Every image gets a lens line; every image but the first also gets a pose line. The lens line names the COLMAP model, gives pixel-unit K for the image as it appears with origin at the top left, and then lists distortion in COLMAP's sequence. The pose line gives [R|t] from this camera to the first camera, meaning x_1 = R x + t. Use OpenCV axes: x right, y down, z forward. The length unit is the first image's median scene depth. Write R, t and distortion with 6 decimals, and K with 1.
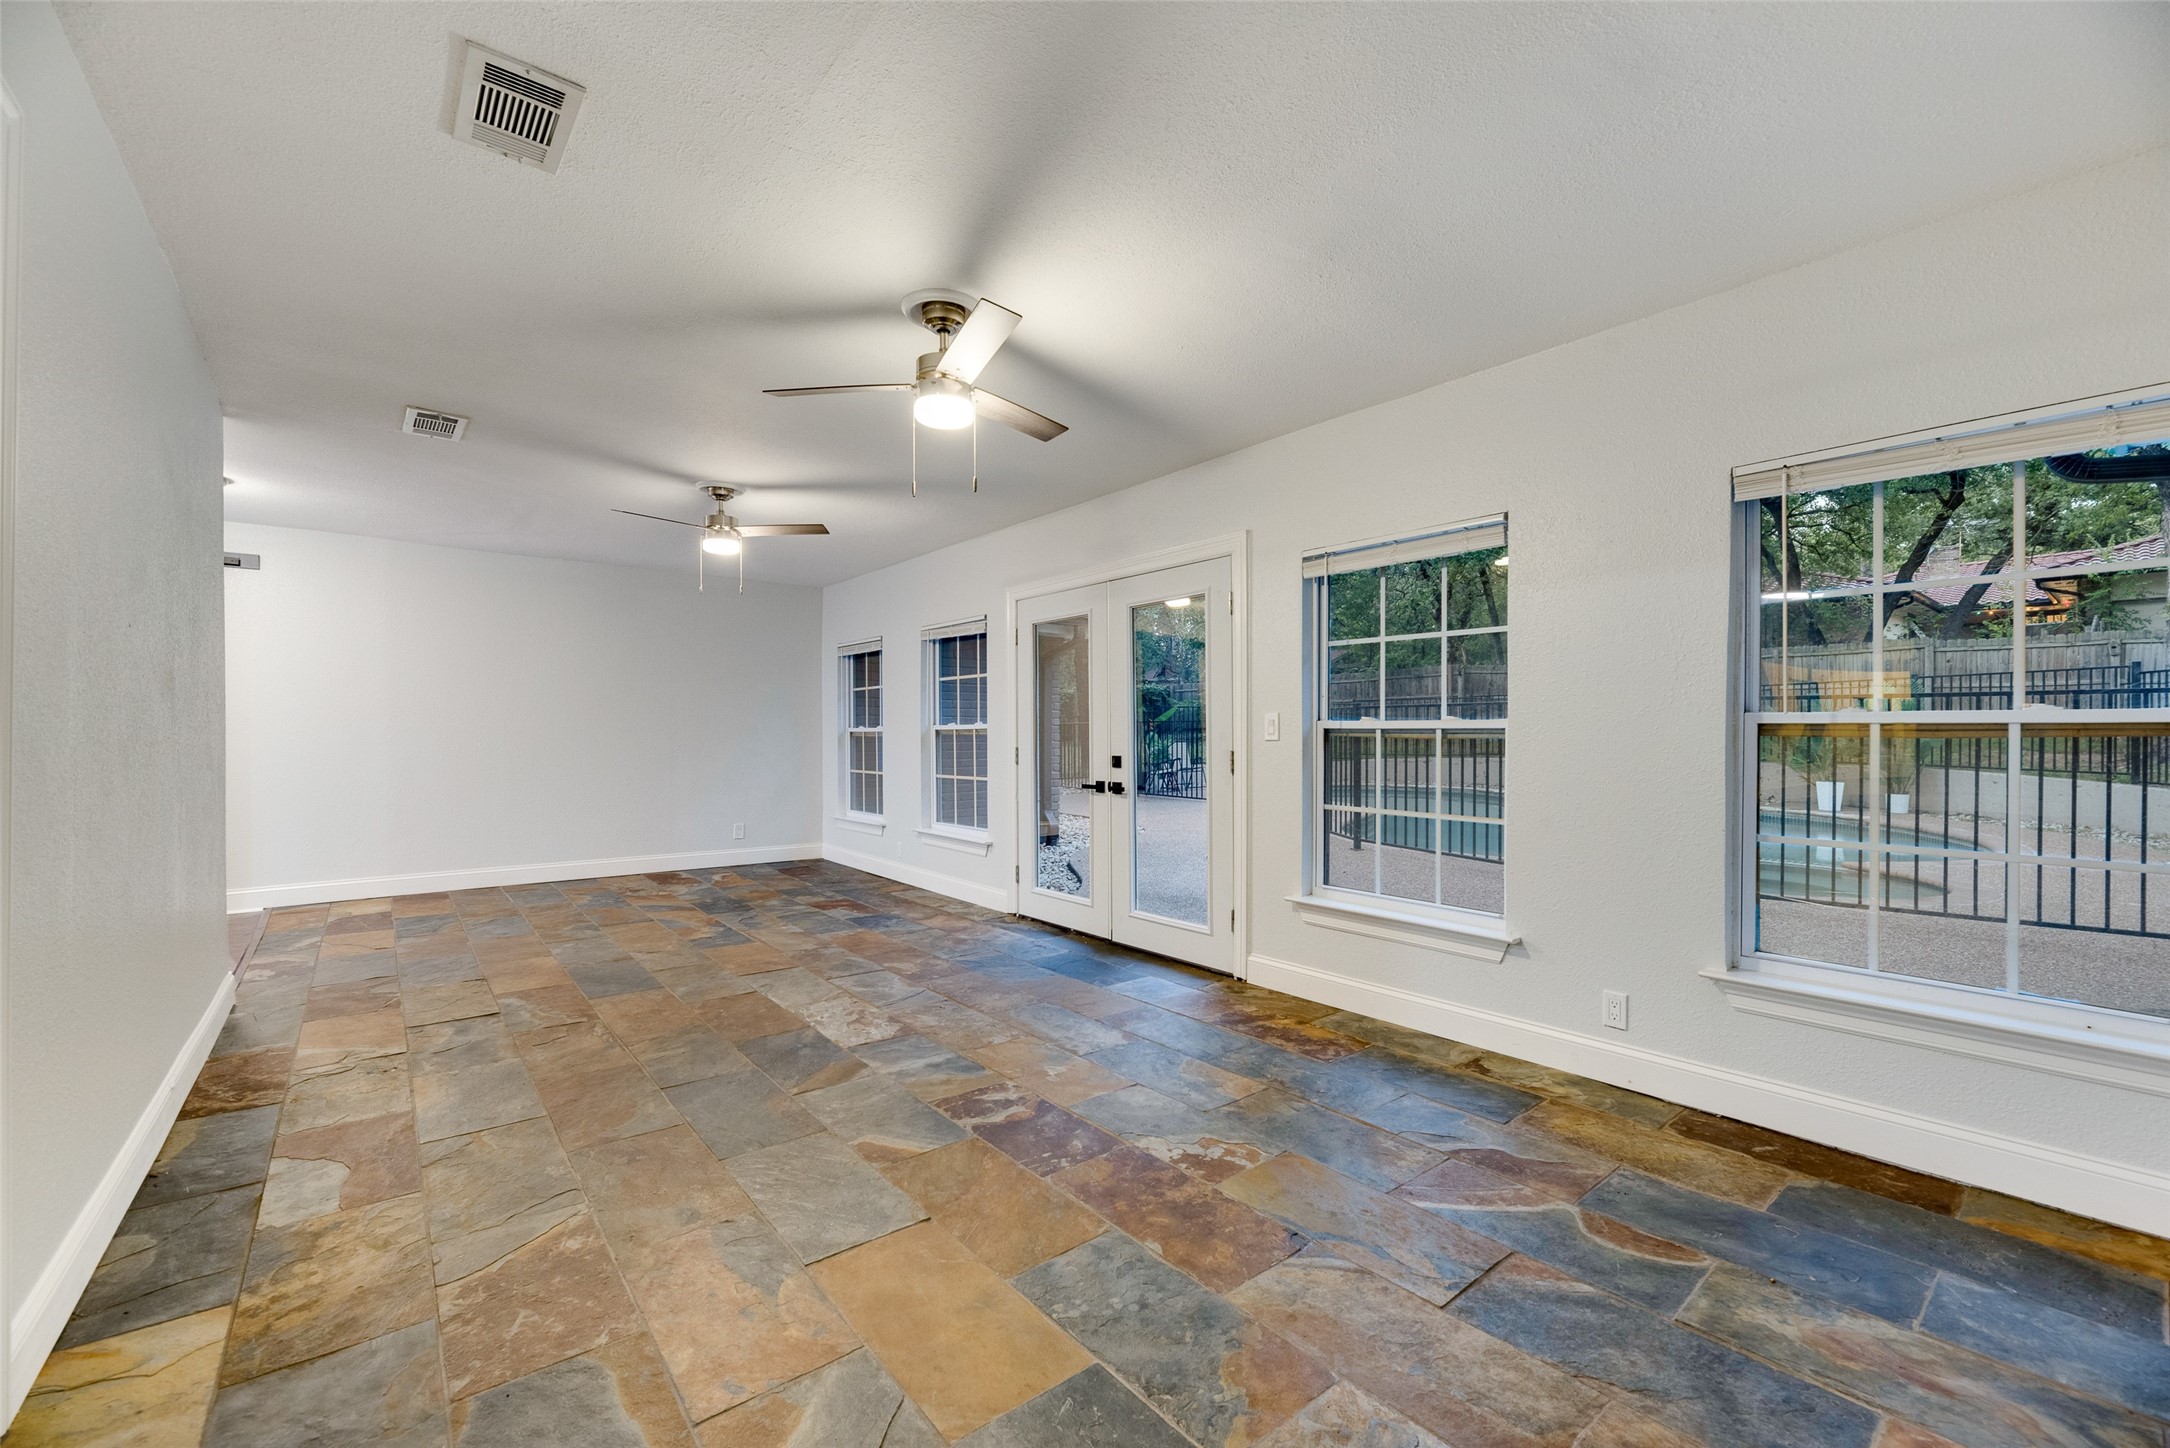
lens RADIAL K [[881.1, 0, 1090.3], [0, 881.1, 730.6], [0, 0, 1]] dist [-0.002072, -0.000001]
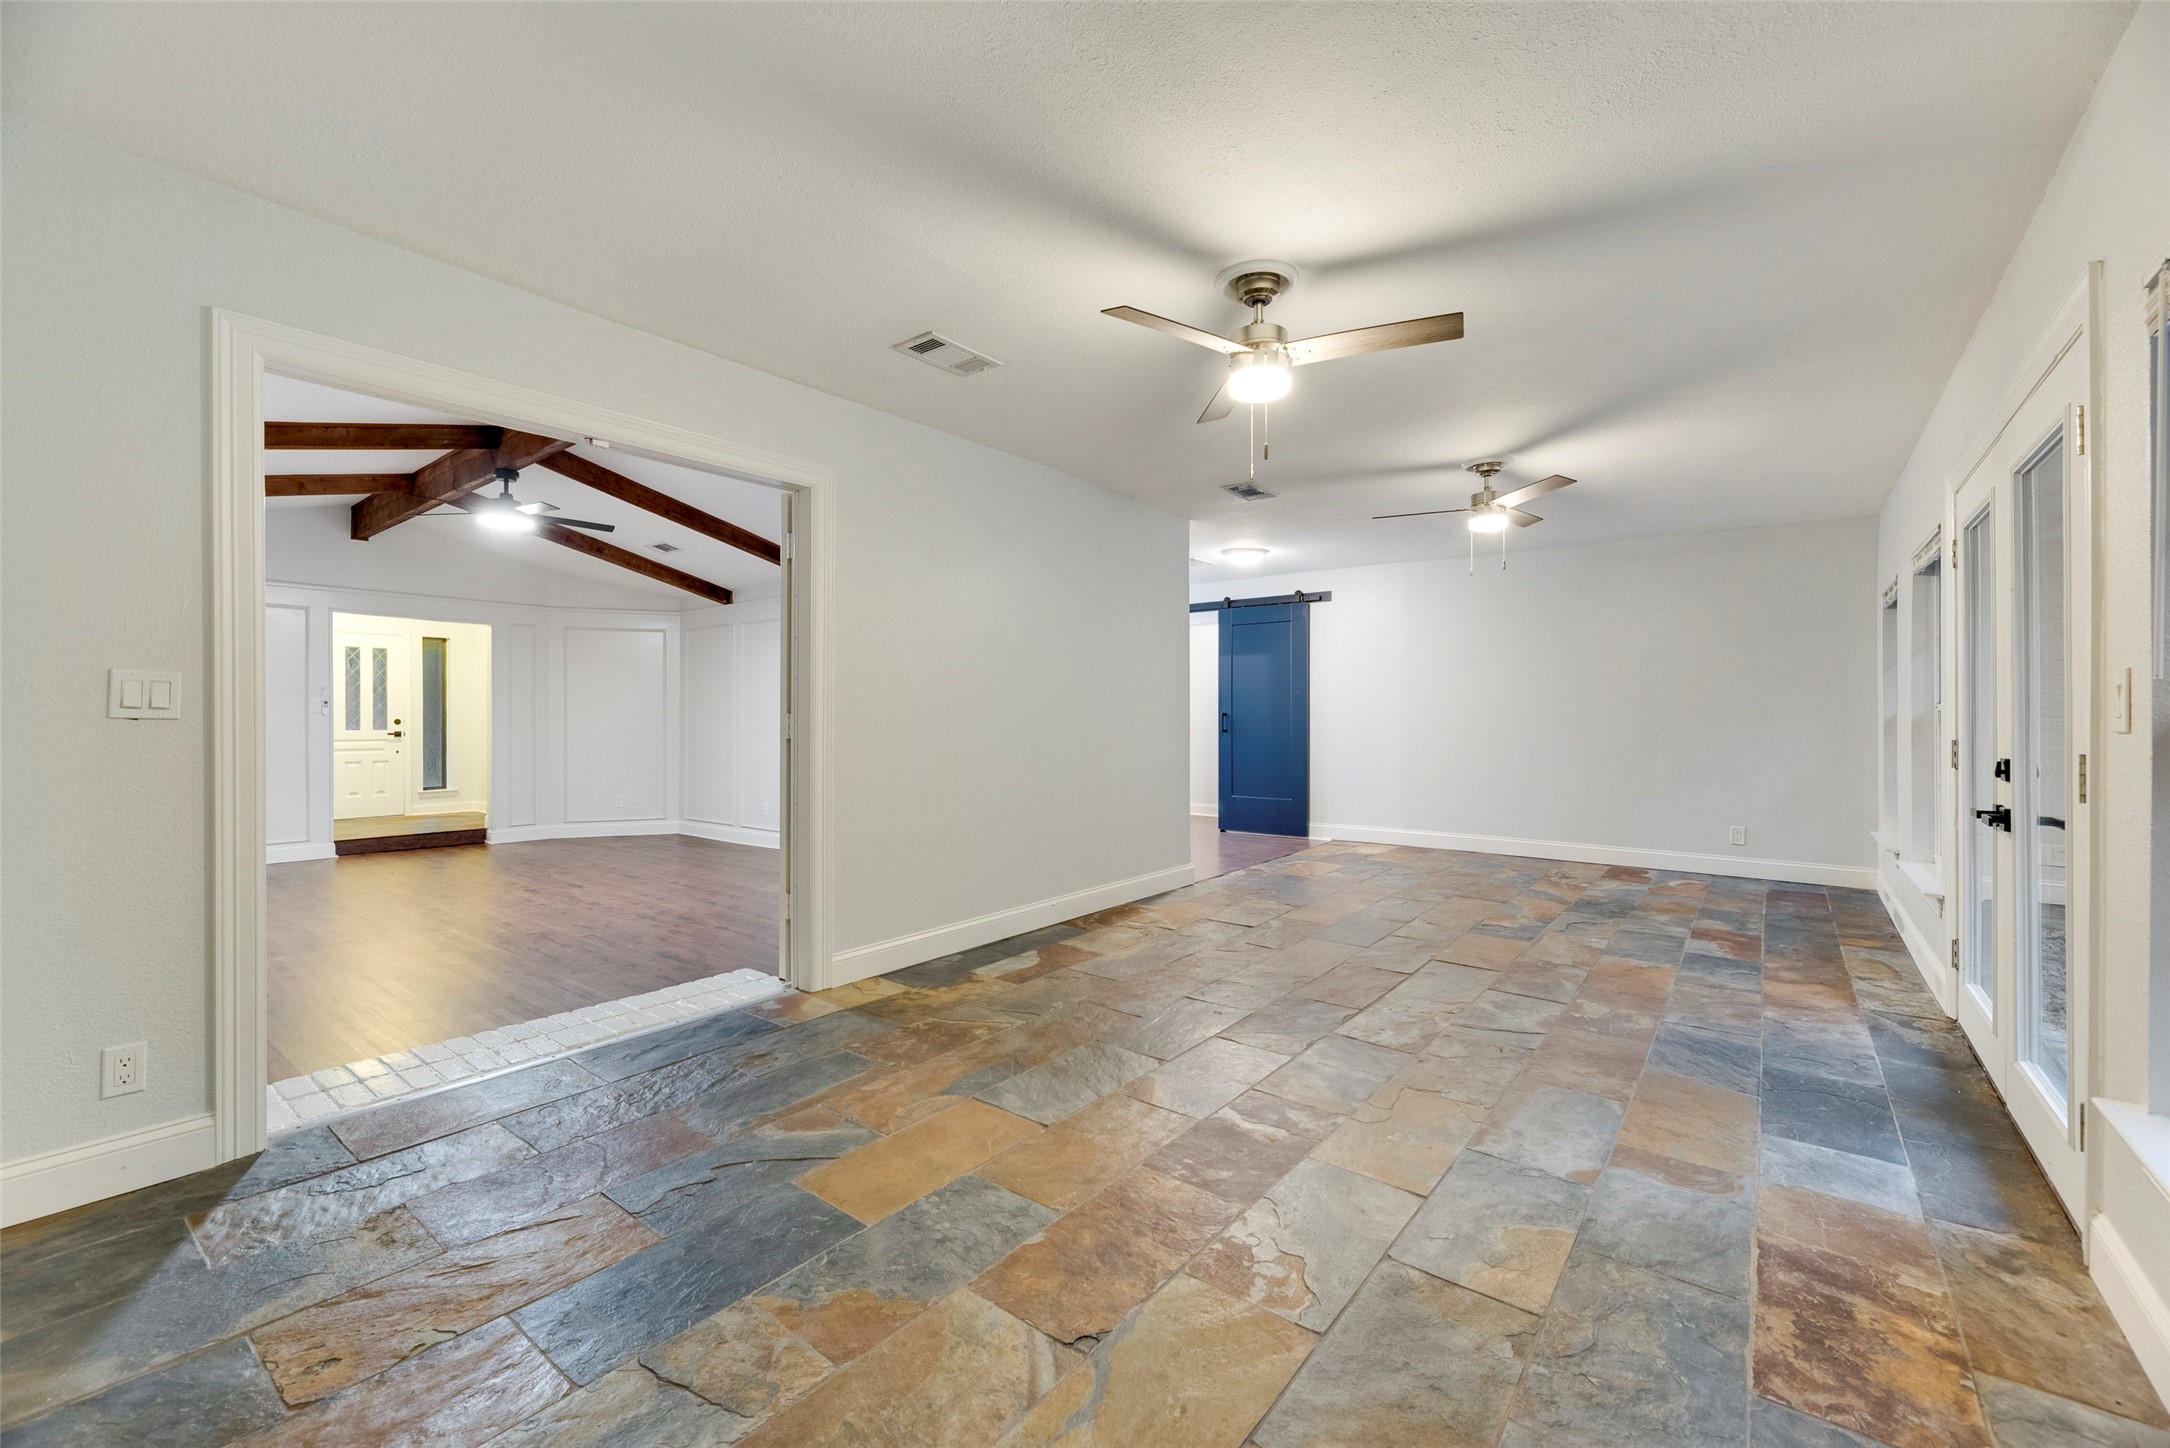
lens RADIAL K [[881.1, 0, 1078.5], [0, 881.1, 716.3], [0, 0, 1]] dist [-0.002072, -0.000001]
pose [[0.218916, 0.000920, -0.975743, 0.504483], [0.001050, 0.999999, 0.001178, 0.001313], [0.975743, -0.001282, 0.218915, 0.403470]]
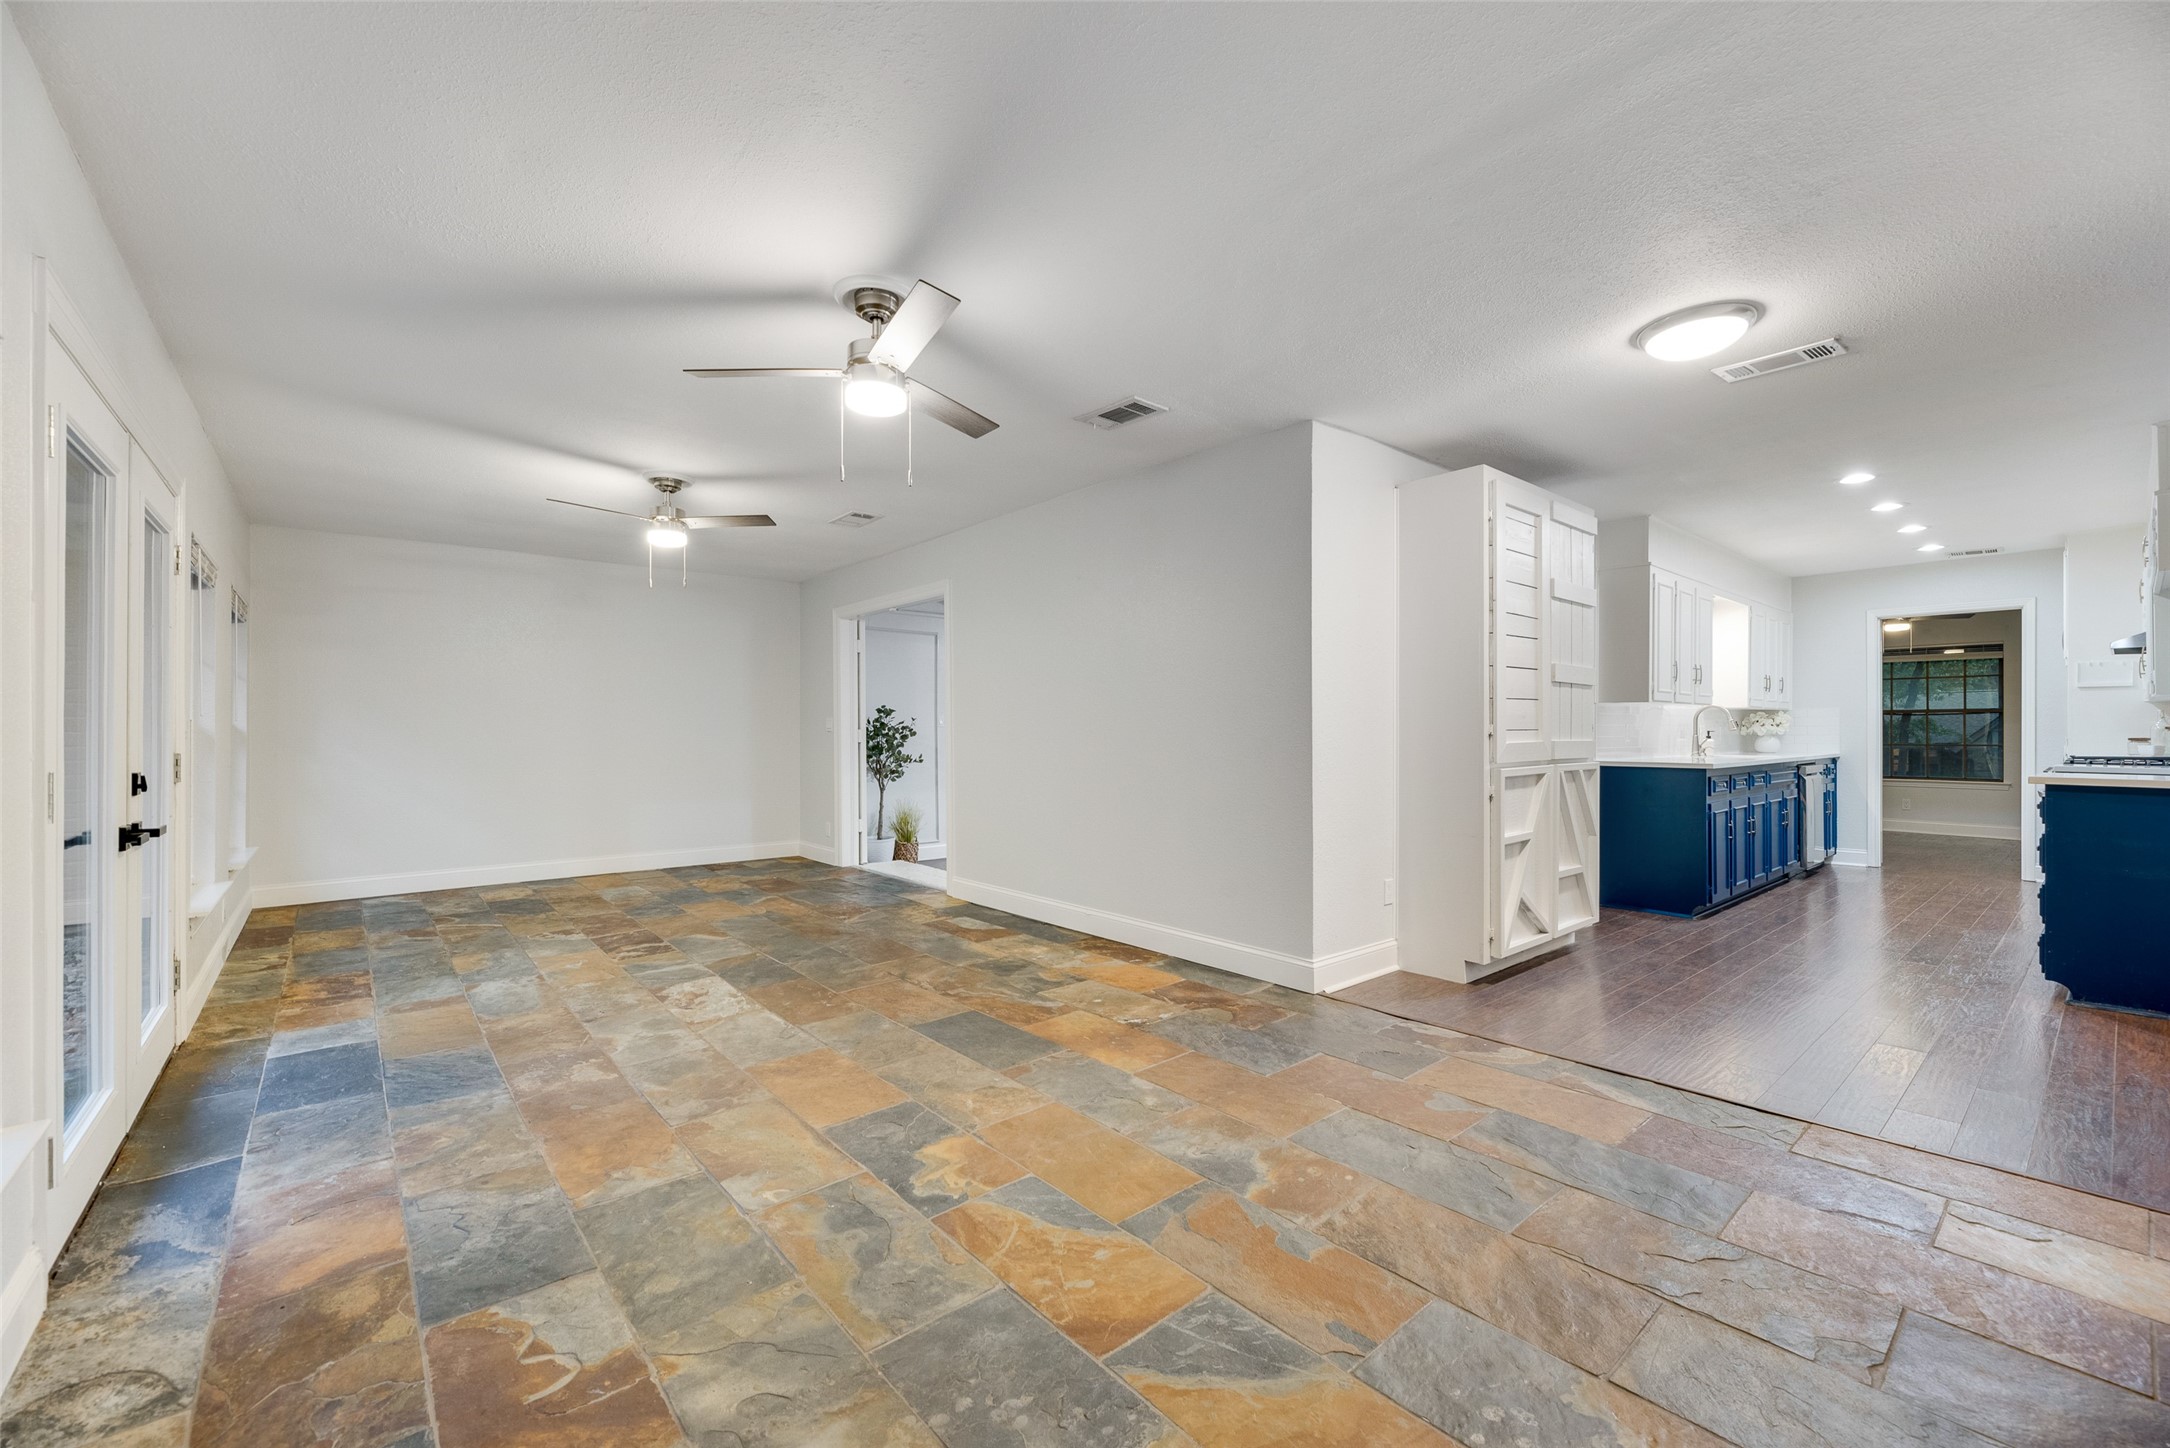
lens RADIAL K [[881.1, 0, 1090.5], [0, 881.1, 728.8], [0, 0, 1]] dist [-0.002072, -0.000001]
pose [[-0.999711, 0.001792, -0.023982, -0.632615], [0.001882, 0.999991, -0.003717, 0.005817], [0.023975, -0.003761, -0.999705, 1.835147]]
